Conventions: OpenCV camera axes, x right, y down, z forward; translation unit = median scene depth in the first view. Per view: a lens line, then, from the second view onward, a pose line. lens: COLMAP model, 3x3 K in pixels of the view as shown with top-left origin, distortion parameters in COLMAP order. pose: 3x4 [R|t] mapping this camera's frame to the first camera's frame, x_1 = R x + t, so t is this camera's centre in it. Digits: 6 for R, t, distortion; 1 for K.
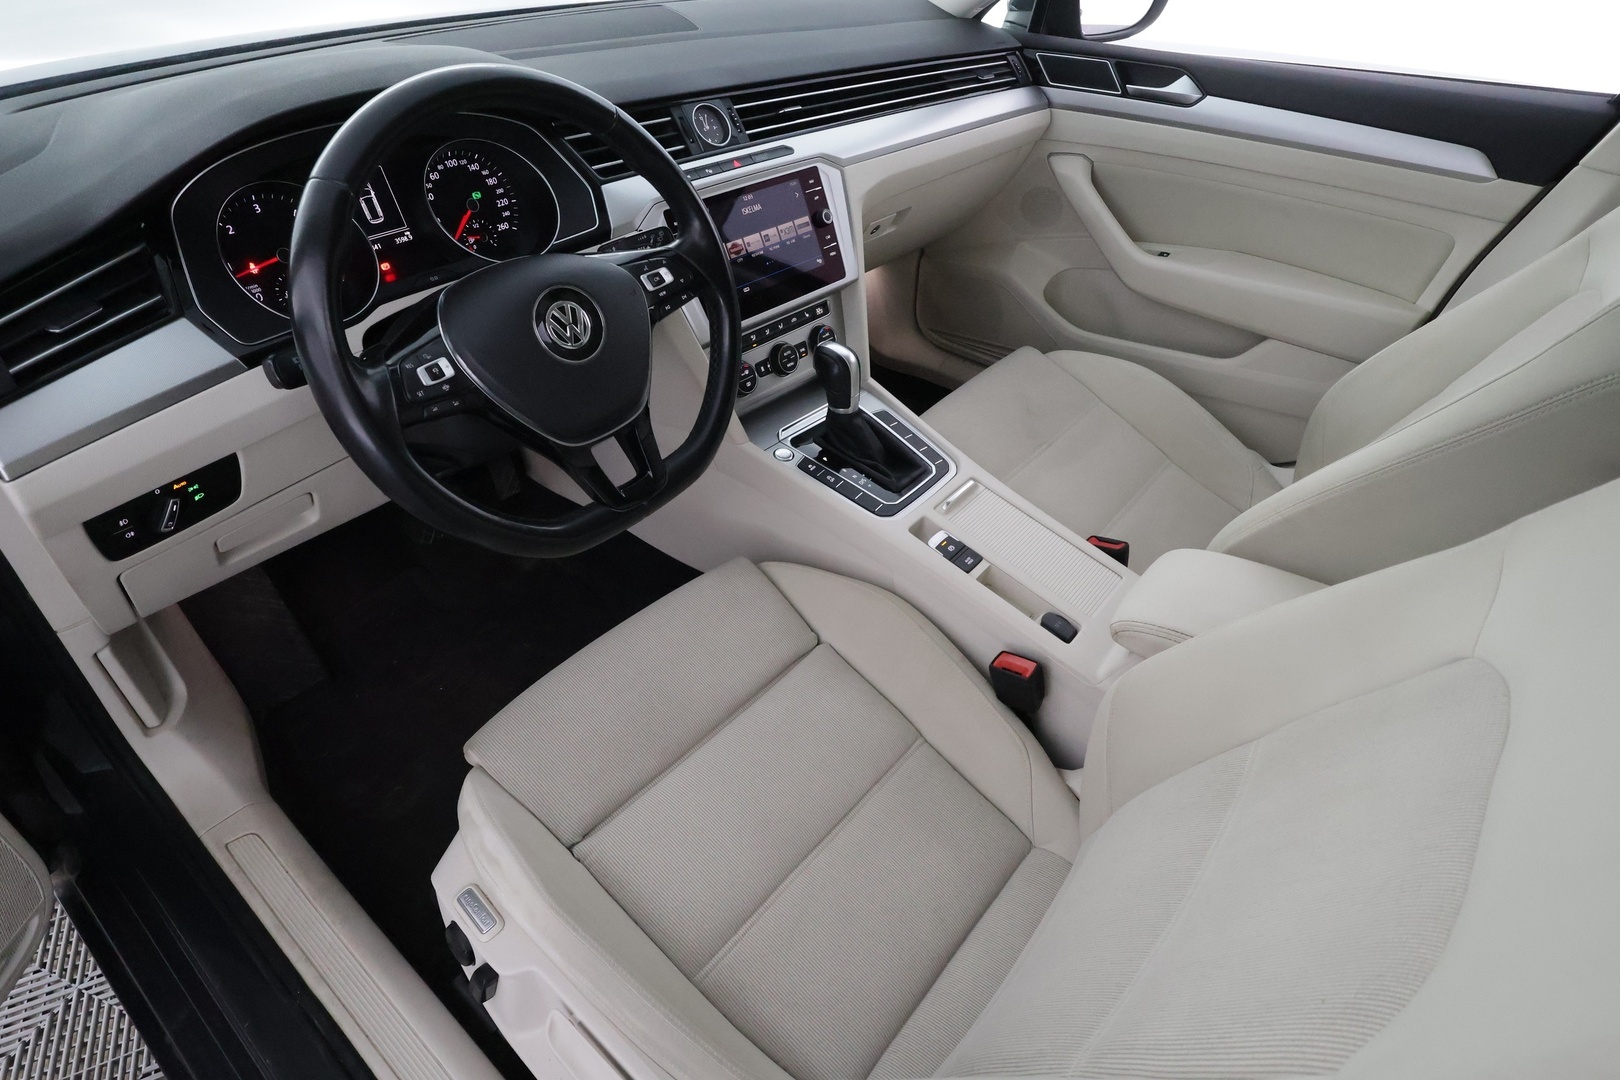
lens RADIAL K [[866.2, 0, 812.2], [0, 866.2, 546.4], [0, 0, 1]] dist [-0.010500, 0.001287]
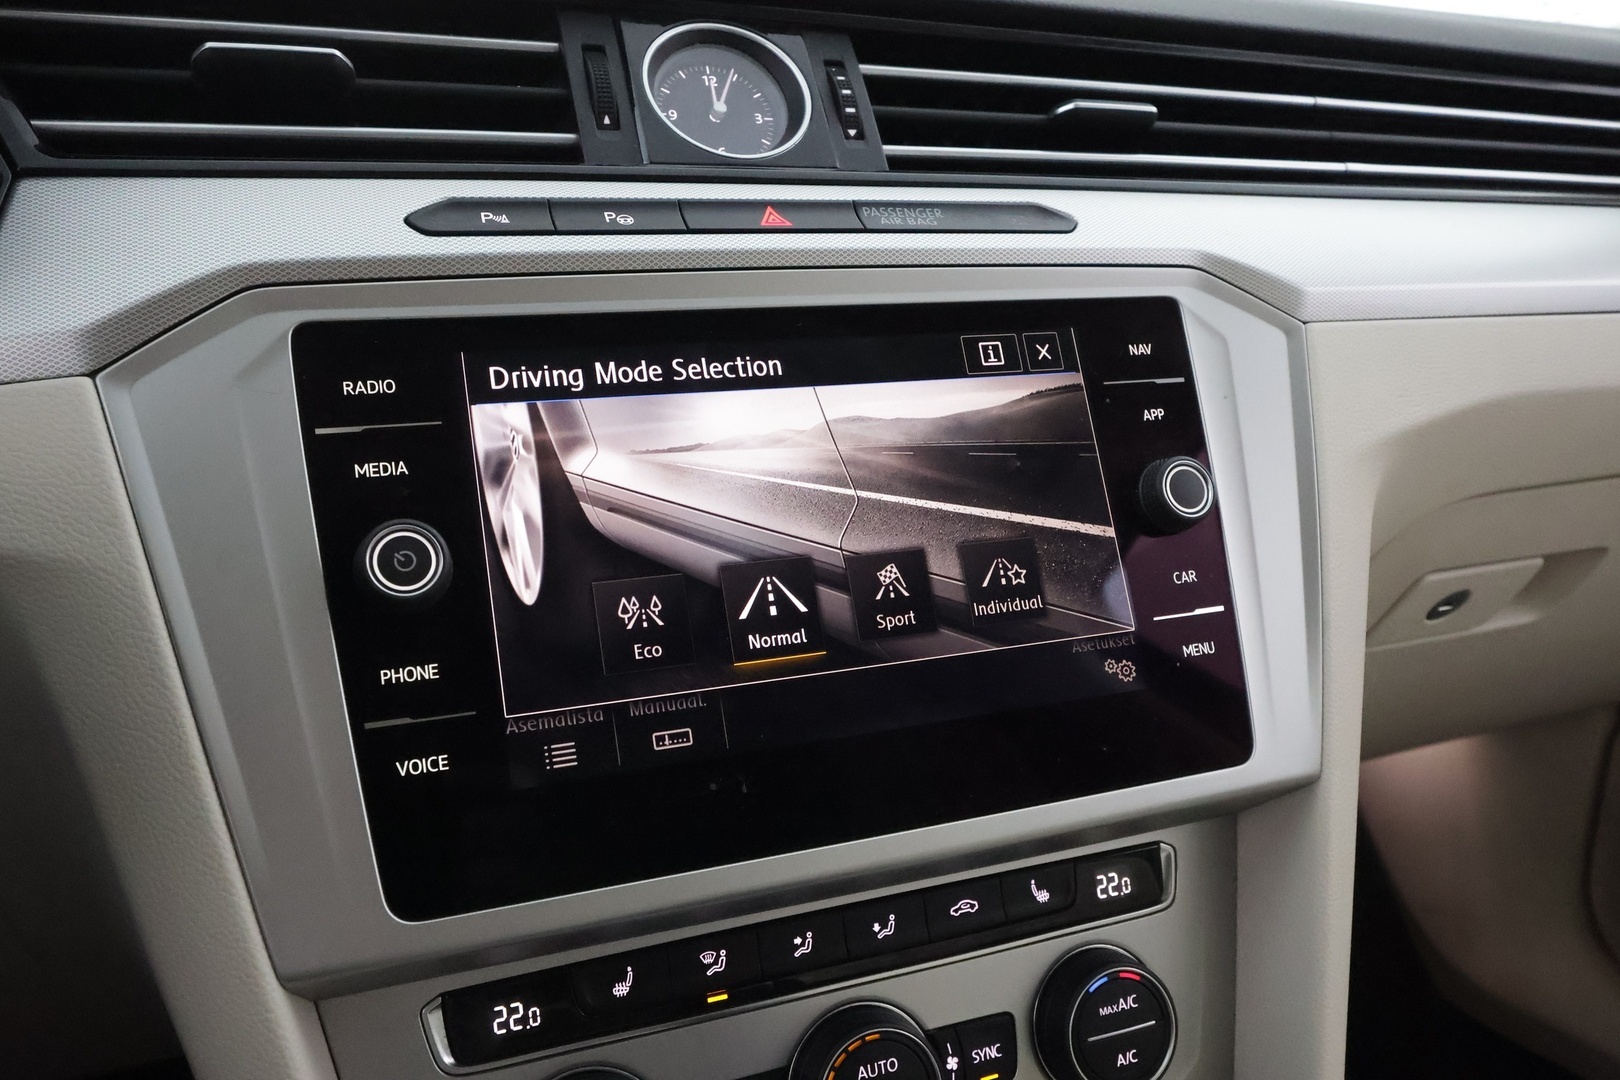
lens RADIAL K [[1267.5, 0, 815.1], [0, 1267.5, 543.7], [0, 0, 1]] dist [0.002286, -0.003316]
pose [[0.898810, 0.106669, -0.425161, 0.072423], [-0.268356, 0.900830, -0.341307, -0.230680], [0.346591, 0.420864, 0.838301, 0.697764]]
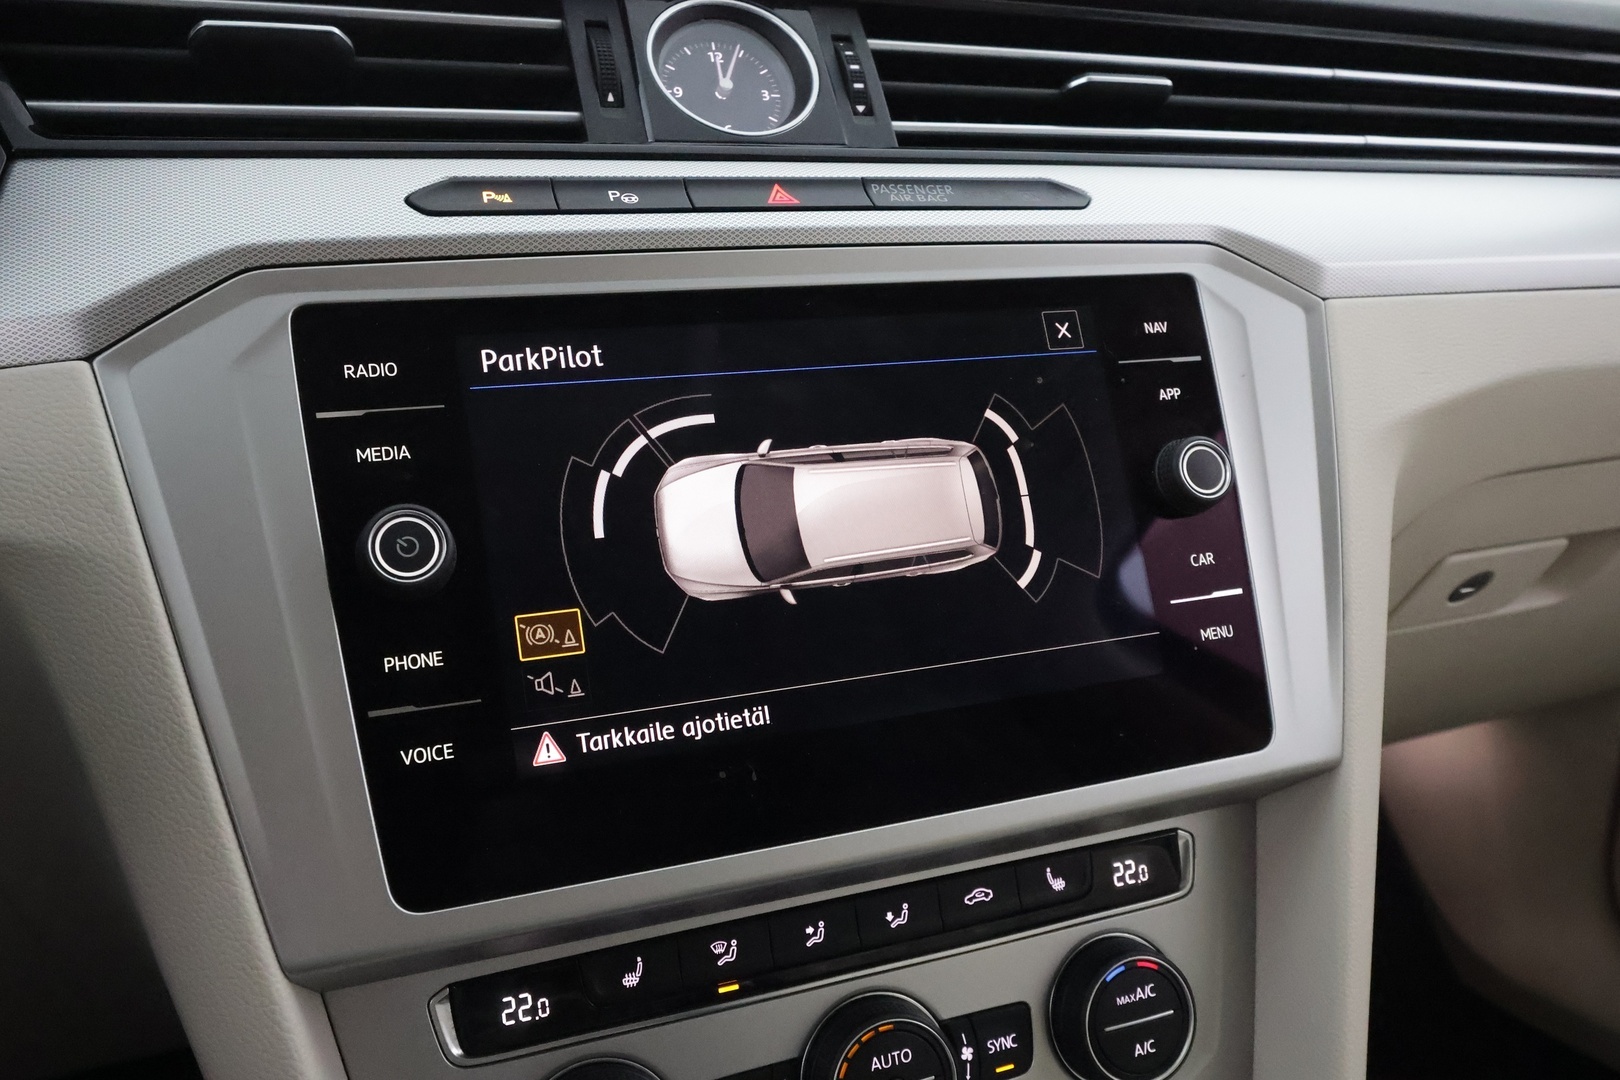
lens RADIAL K [[1267.5, 0, 812.6], [0, 1267.5, 542.6], [0, 0, 1]] dist [0.002286, -0.003316]
pose [[0.894394, 0.105601, -0.434636, 0.070767], [-0.267161, 0.905472, -0.329766, -0.231862], [0.358727, 0.411059, 0.838061, 0.702763]]
